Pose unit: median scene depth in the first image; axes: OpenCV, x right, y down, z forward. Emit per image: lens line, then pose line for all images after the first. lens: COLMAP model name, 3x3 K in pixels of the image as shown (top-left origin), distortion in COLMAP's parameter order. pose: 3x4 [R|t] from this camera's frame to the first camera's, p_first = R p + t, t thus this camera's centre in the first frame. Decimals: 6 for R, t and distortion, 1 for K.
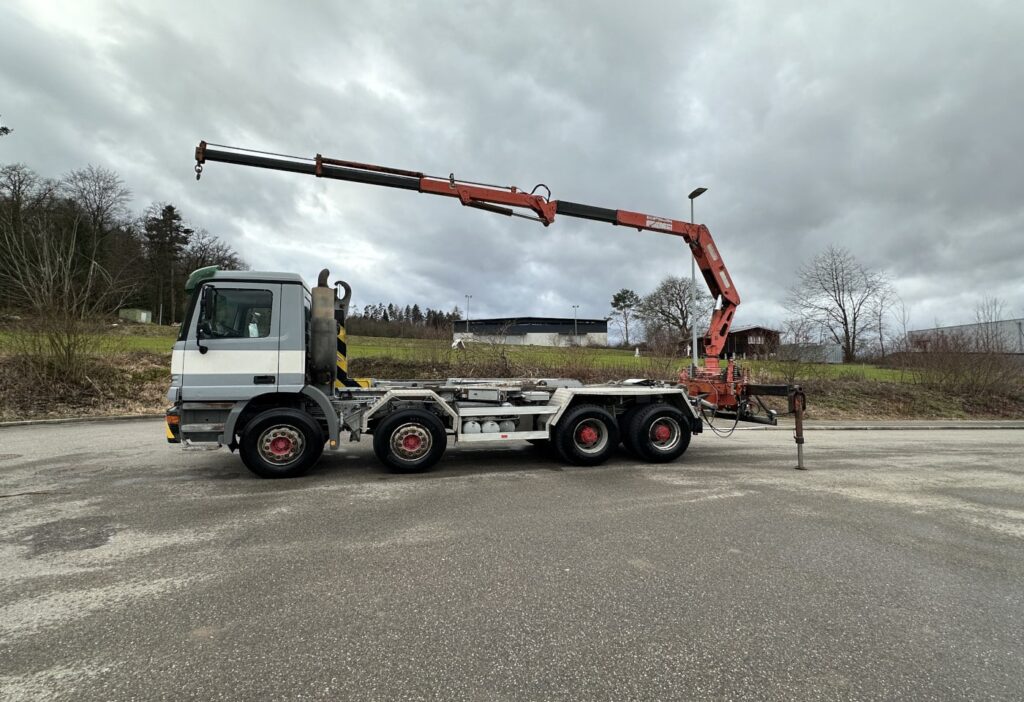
lens RADIAL K [[492.3, 0, 518.7], [0, 492.3, 347.1], [0, 0, 1]] dist [0.000525, -0.000717]
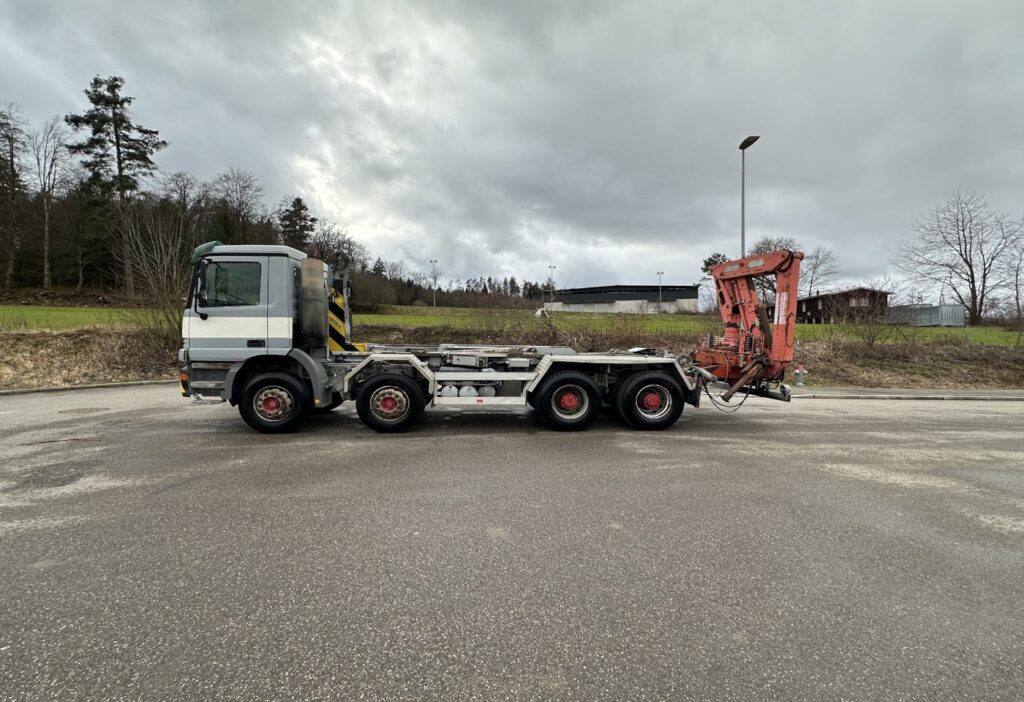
lens RADIAL K [[475.7, 0, 518.0], [0, 475.7, 331.5], [0, 0, 1]] dist [-0.001804, 0.000085]
pose [[0.980555, -0.012446, -0.195847, 0.238126], [0.018615, 0.999386, 0.029689, 0.014146], [0.195357, -0.032758, 0.980185, 0.063803]]
